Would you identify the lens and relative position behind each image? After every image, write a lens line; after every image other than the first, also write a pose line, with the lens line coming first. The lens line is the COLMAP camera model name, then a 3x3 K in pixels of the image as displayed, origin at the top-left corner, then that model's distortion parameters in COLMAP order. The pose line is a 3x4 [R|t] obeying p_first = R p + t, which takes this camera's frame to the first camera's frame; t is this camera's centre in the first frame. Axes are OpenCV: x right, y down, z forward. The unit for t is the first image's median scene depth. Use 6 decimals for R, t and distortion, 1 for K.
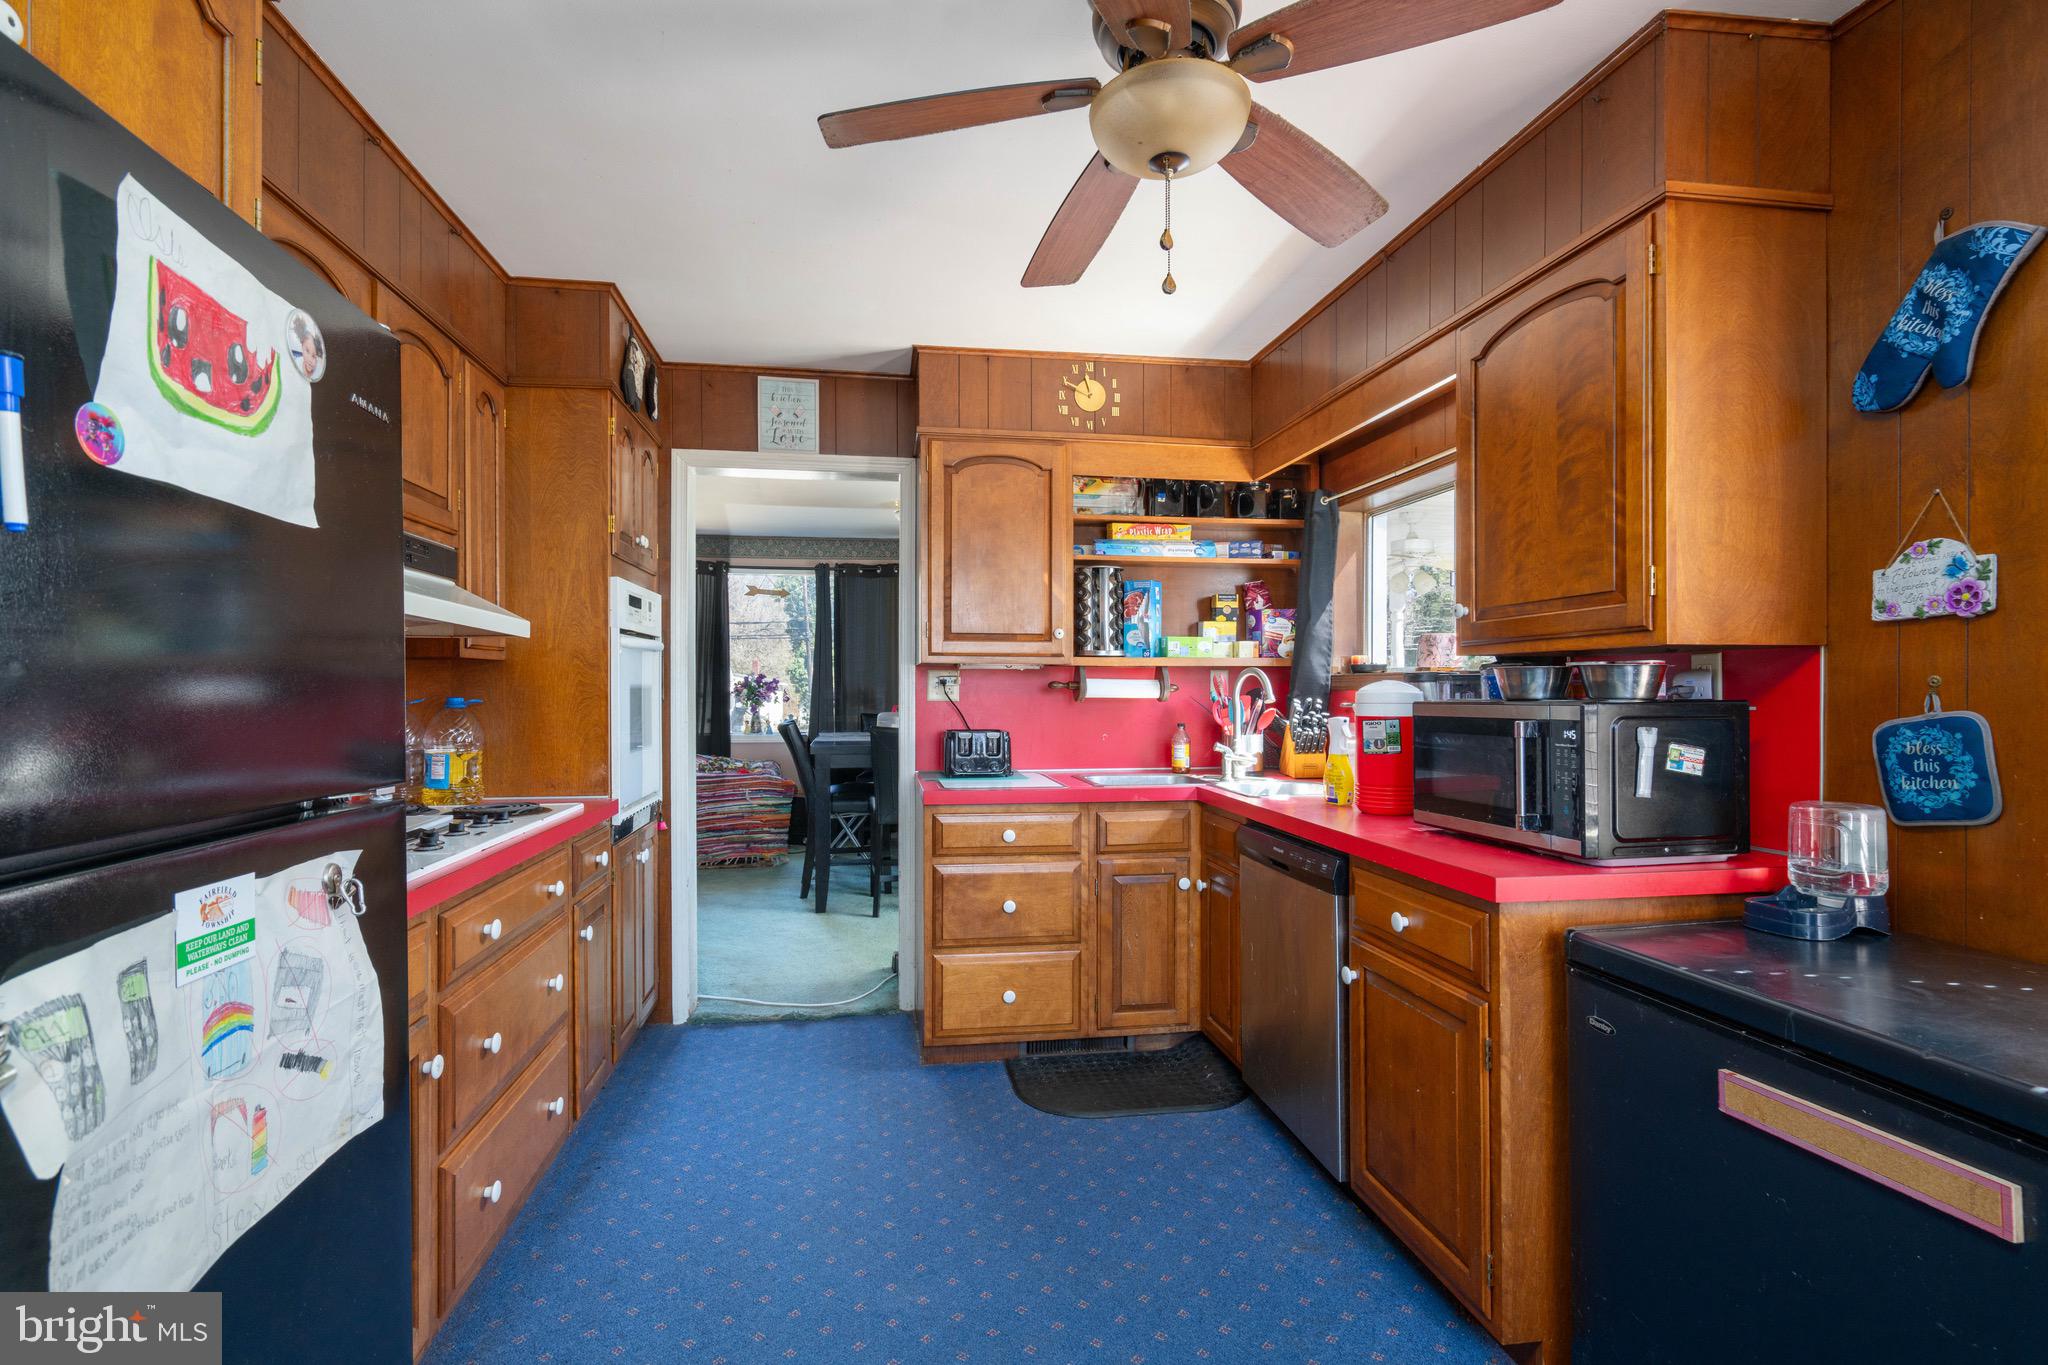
lens RADIAL K [[926.9, 0, 1027.7], [0, 926.9, 694.5], [0, 0, 1]] dist [0.000898, 0.000075]
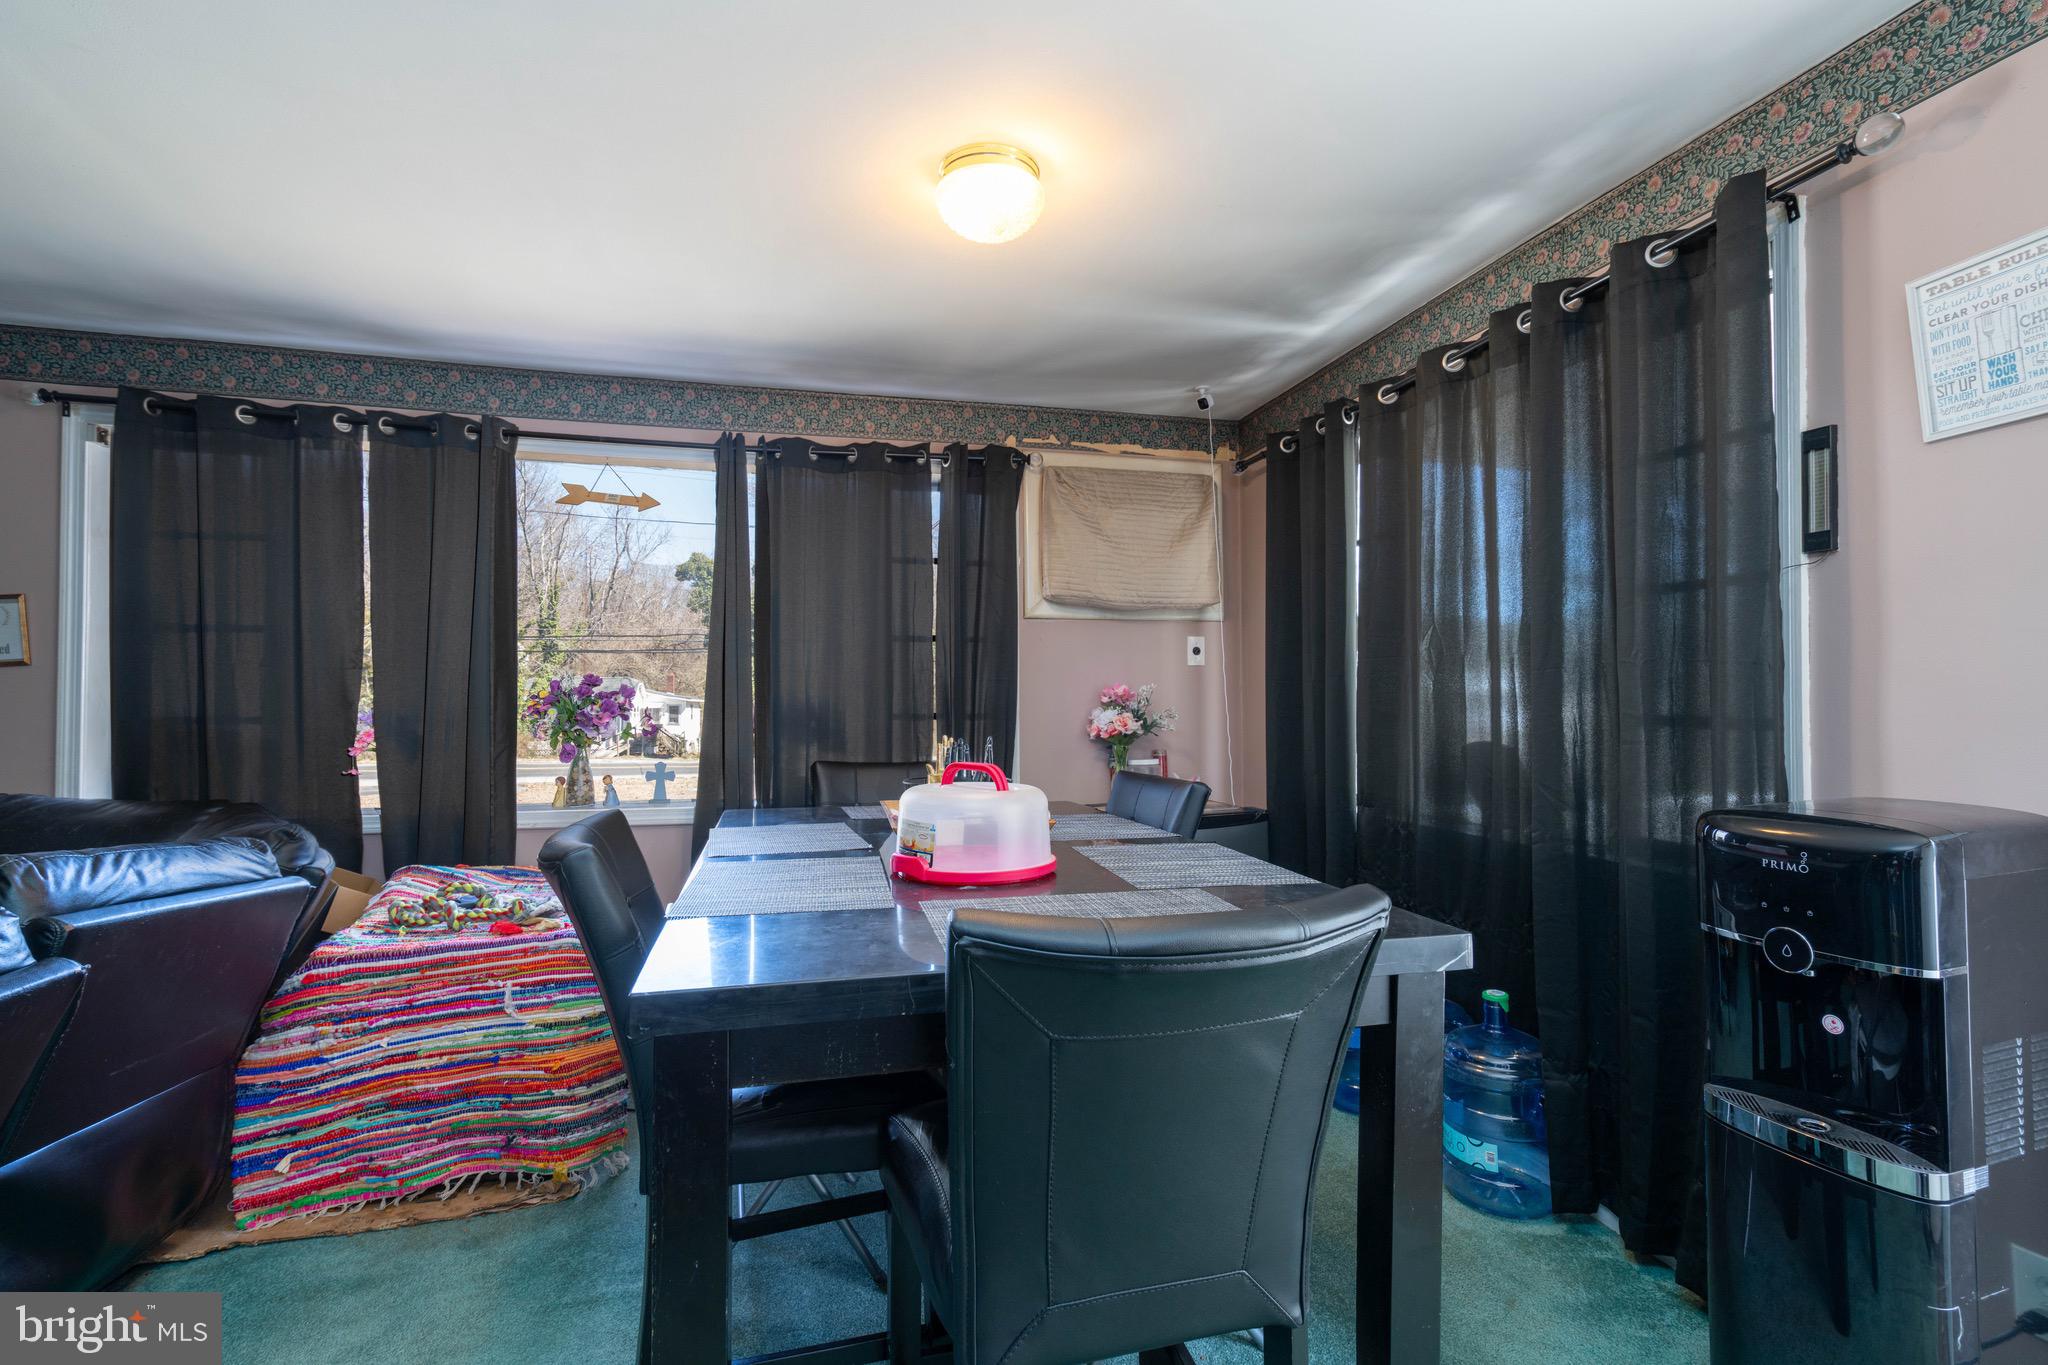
lens RADIAL K [[926.9, 0, 1027.7], [0, 926.9, 694.5], [0, 0, 1]] dist [0.000898, 0.000075]
pose [[0.997534, -0.002049, 0.070150, -0.106217], [0.003483, 0.999787, -0.020337, -0.002741], [-0.070094, 0.020531, 0.997329, 0.531365]]
